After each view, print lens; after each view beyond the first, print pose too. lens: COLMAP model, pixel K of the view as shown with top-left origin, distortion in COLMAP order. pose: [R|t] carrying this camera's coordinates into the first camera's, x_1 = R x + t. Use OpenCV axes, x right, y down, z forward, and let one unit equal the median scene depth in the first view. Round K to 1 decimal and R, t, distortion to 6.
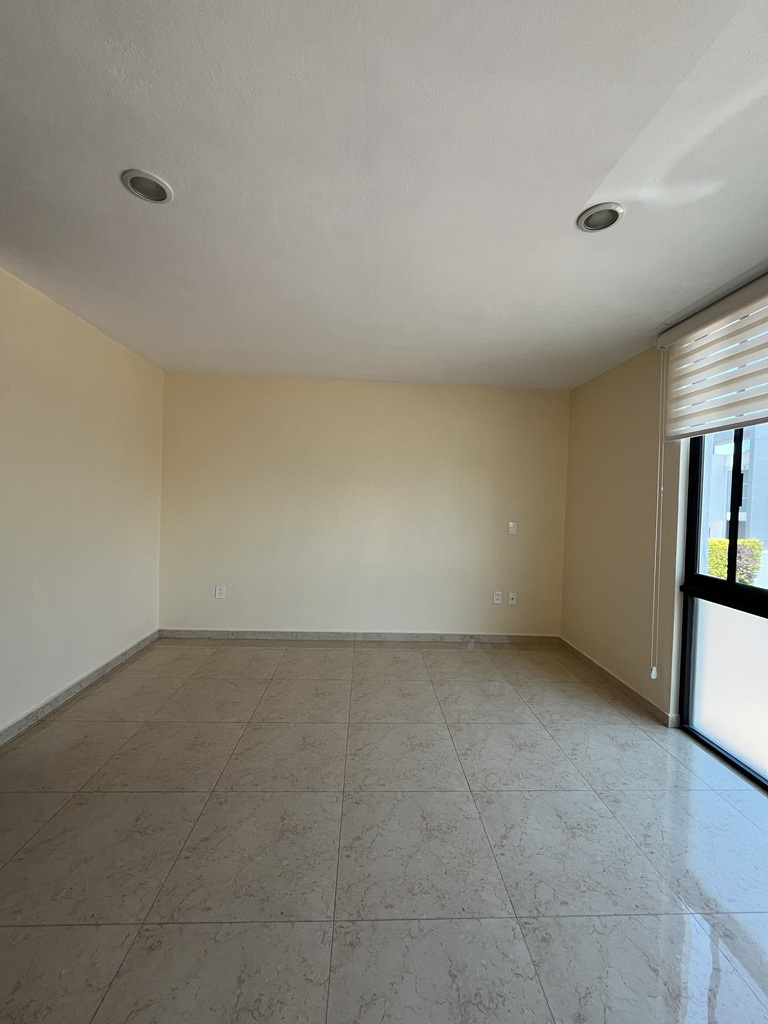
lens RADIAL K [[416.0, 0, 384.5], [0, 416.0, 507.7], [0, 0, 1]] dist [-0.003345, 0.000276]
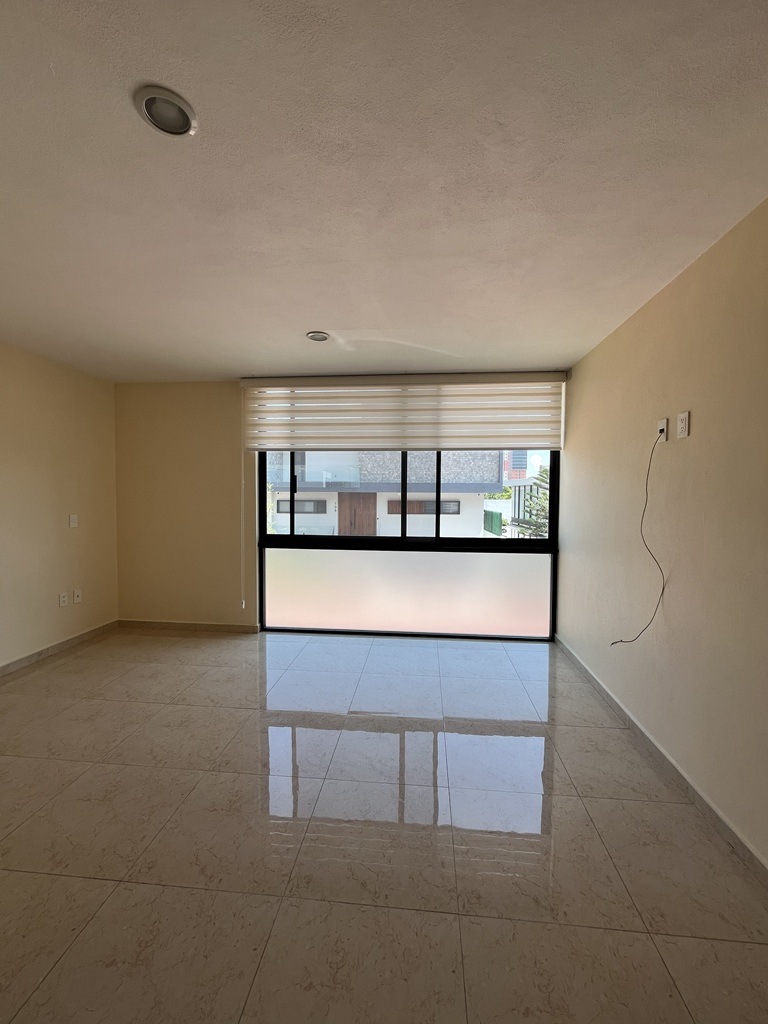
lens RADIAL K [[416.0, 0, 380.8], [0, 416.0, 517.2], [0, 0, 1]] dist [-0.003345, 0.000276]
pose [[0.147771, -0.089803, 0.984936, -0.636006], [0.014591, 0.995959, 0.088619, -0.040529], [-0.988914, 0.001275, 0.148484, 0.238176]]
